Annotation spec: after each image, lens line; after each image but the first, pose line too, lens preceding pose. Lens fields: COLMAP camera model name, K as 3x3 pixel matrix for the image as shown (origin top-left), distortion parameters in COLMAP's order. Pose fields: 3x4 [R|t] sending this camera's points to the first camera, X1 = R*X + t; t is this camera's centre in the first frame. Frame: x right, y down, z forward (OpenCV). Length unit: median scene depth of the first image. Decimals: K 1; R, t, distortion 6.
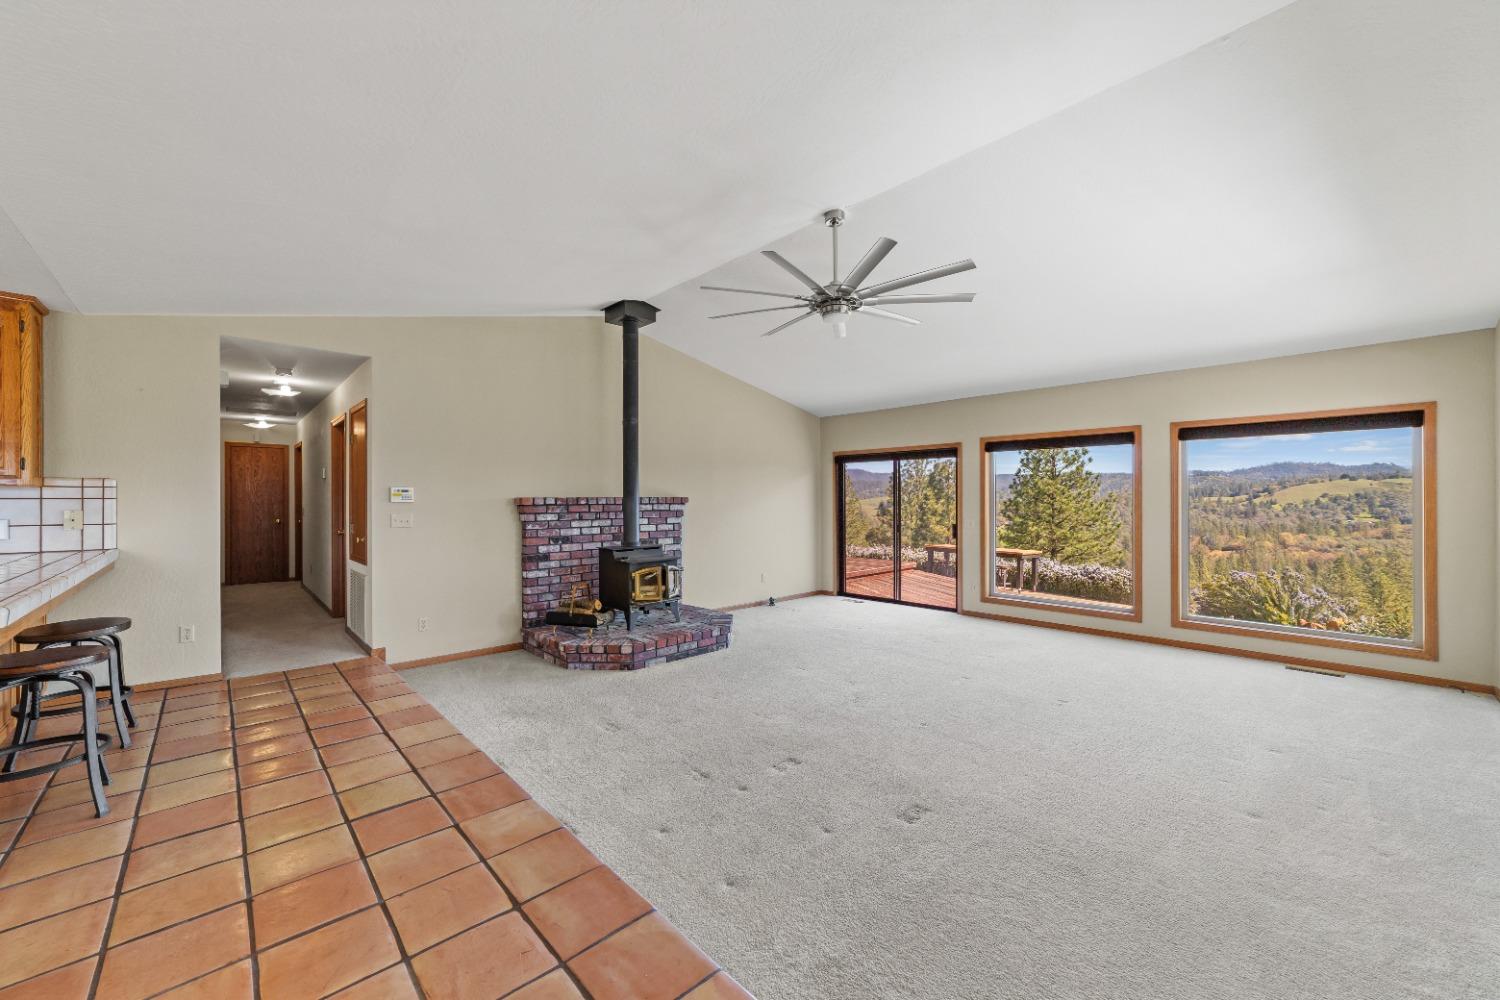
lens RADIAL K [[580.1, 0, 744.5], [0, 580.1, 499.2], [0, 0, 1]] dist [-0.024694, 0.009852]
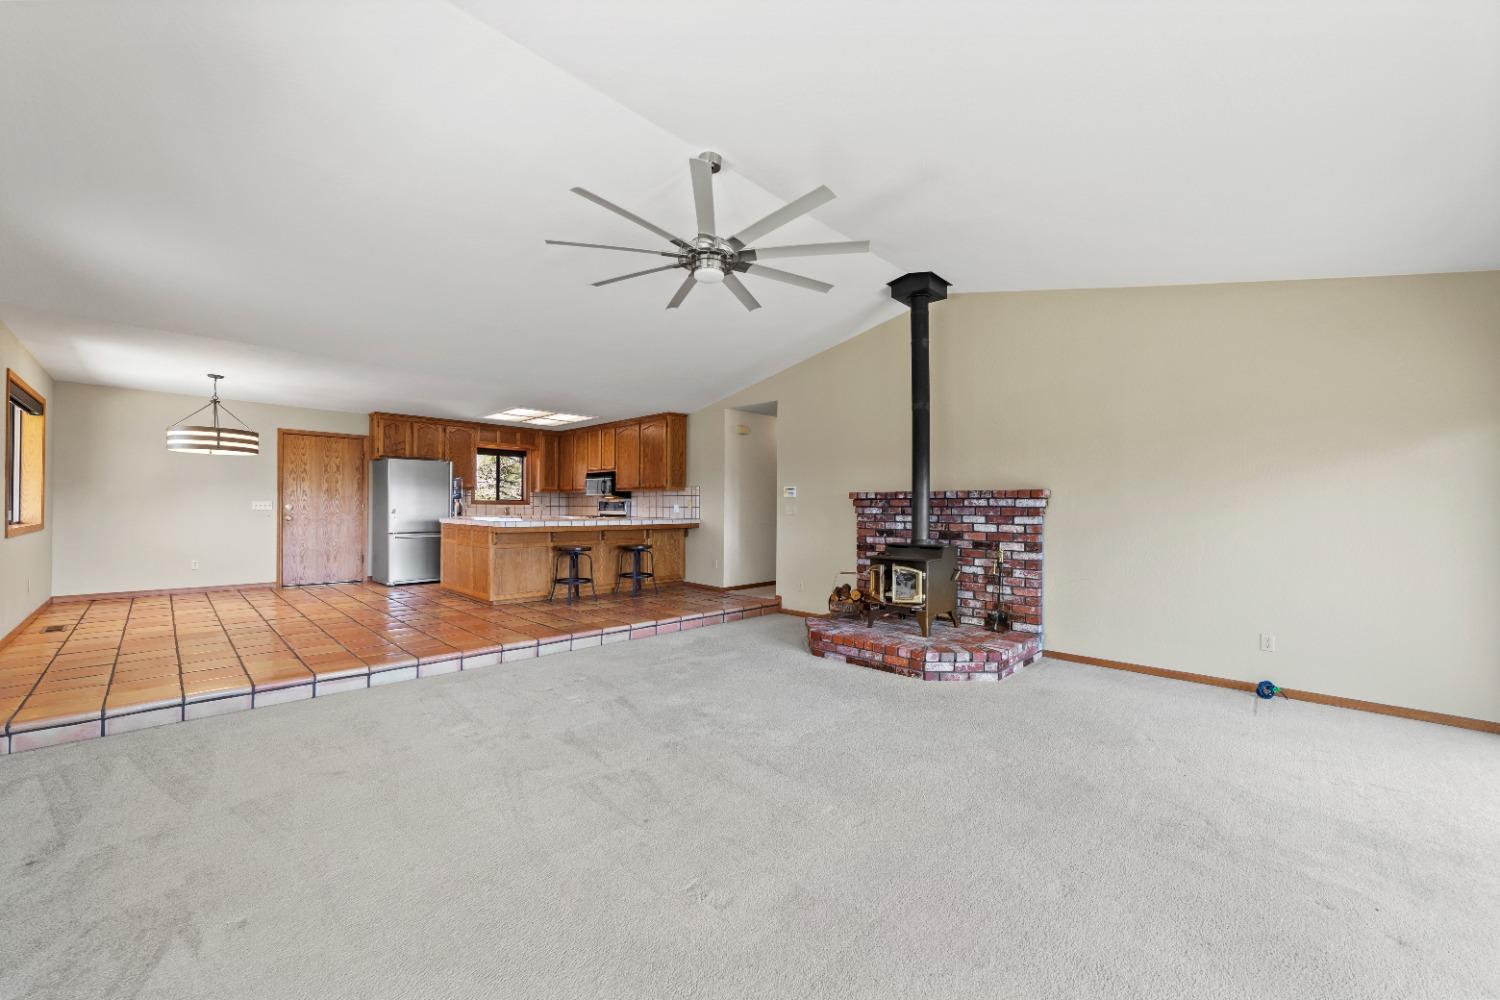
lens RADIAL K [[580.1, 0, 744.5], [0, 580.1, 499.2], [0, 0, 1]] dist [-0.024694, 0.009852]
pose [[0.050946, -0.010528, -0.998646, 0.733338], [-0.007773, 0.999910, -0.010938, 0.023851], [0.998671, 0.008319, 0.050859, 0.712393]]
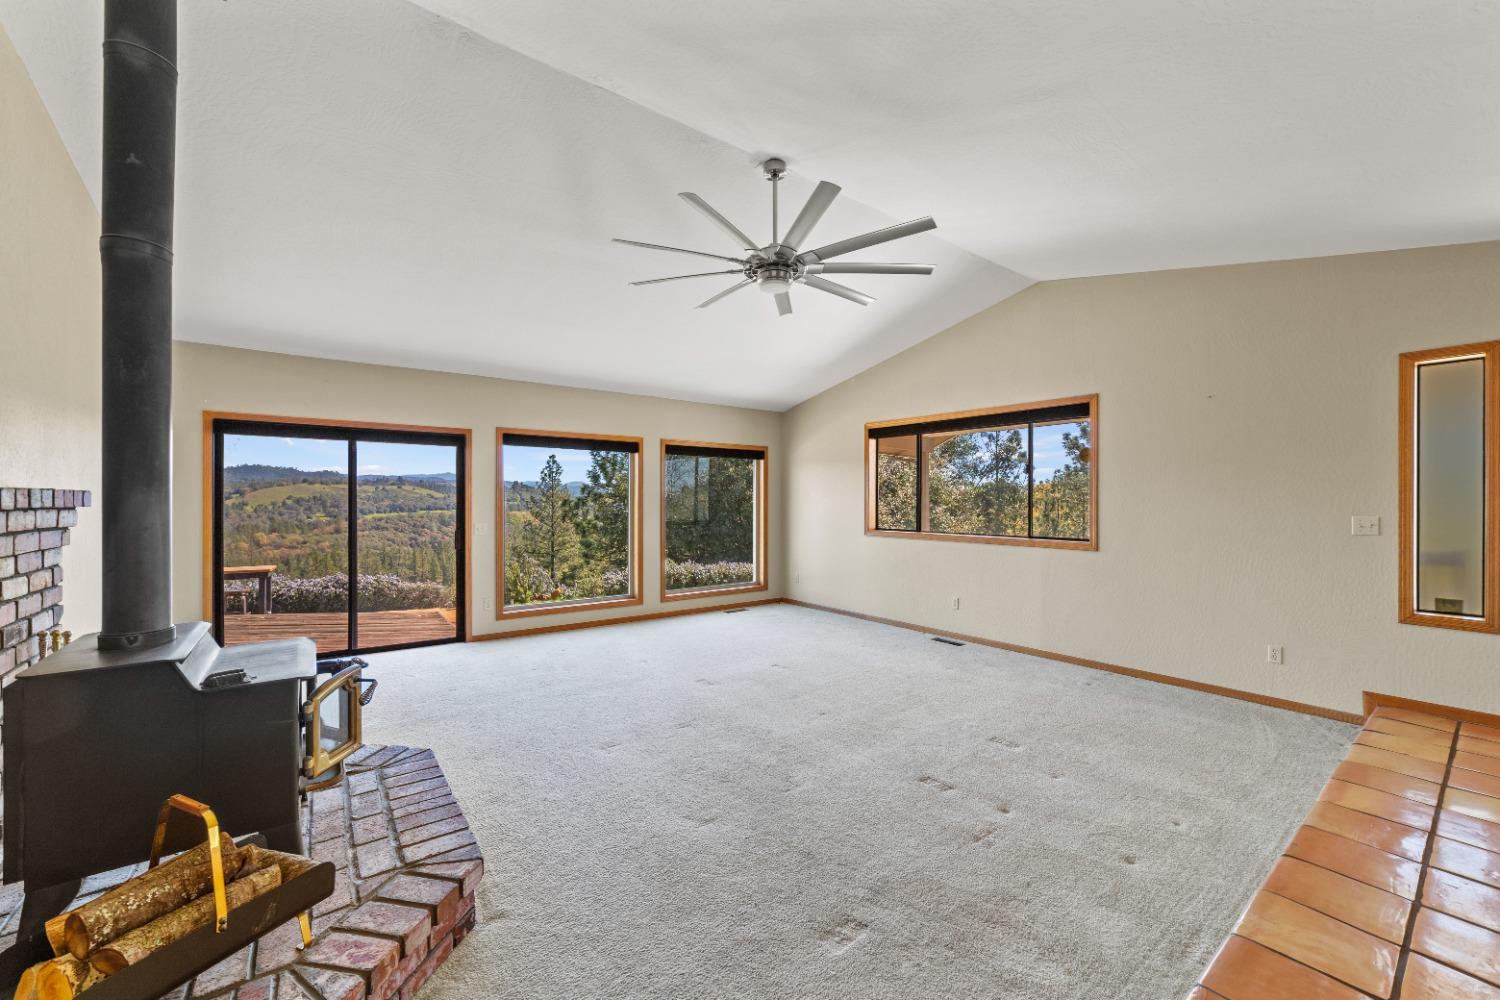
lens RADIAL K [[583.0, 0, 750.0], [0, 583.0, 500.0], [0, 0, 1]] dist [-0.022786, 0.008284]
pose [[0.101577, 0.003929, 0.994820, -0.492153], [-0.002772, 0.999989, -0.003667, 0.002710], [-0.994824, -0.002386, 0.101587, 0.666703]]
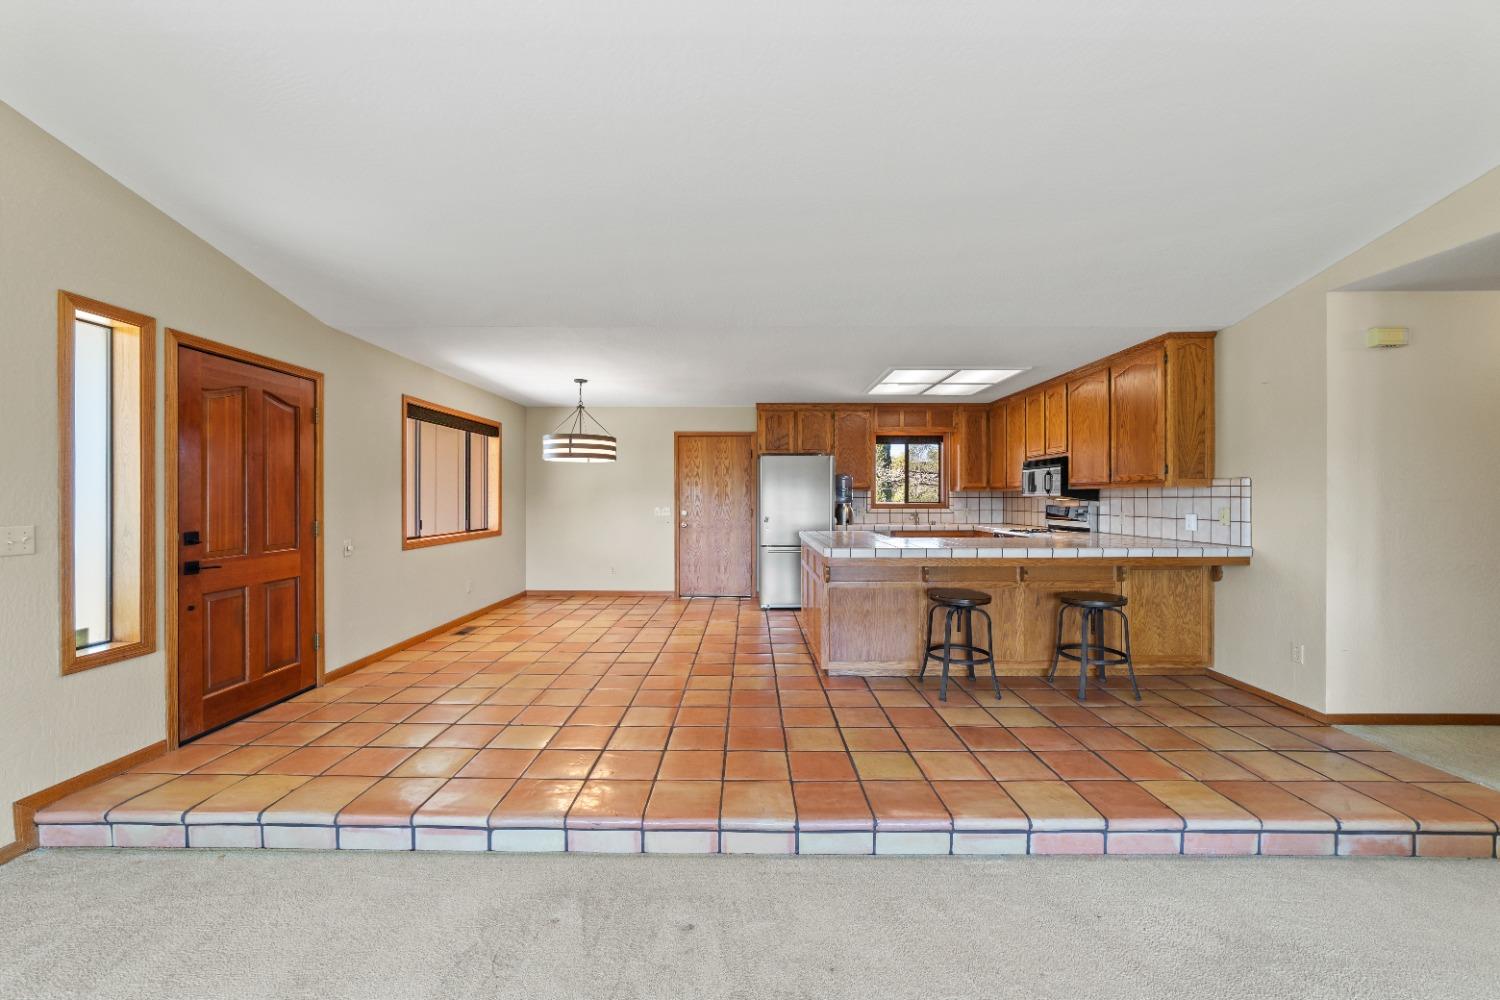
lens RADIAL K [[580.1, 0, 744.5], [0, 580.1, 499.2], [0, 0, 1]] dist [-0.024694, 0.009852]
pose [[-0.686563, 0.005245, -0.727052, 0.164562], [0.002479, 0.999985, 0.004873, -0.002976], [0.727066, 0.001543, -0.686565, 0.702698]]
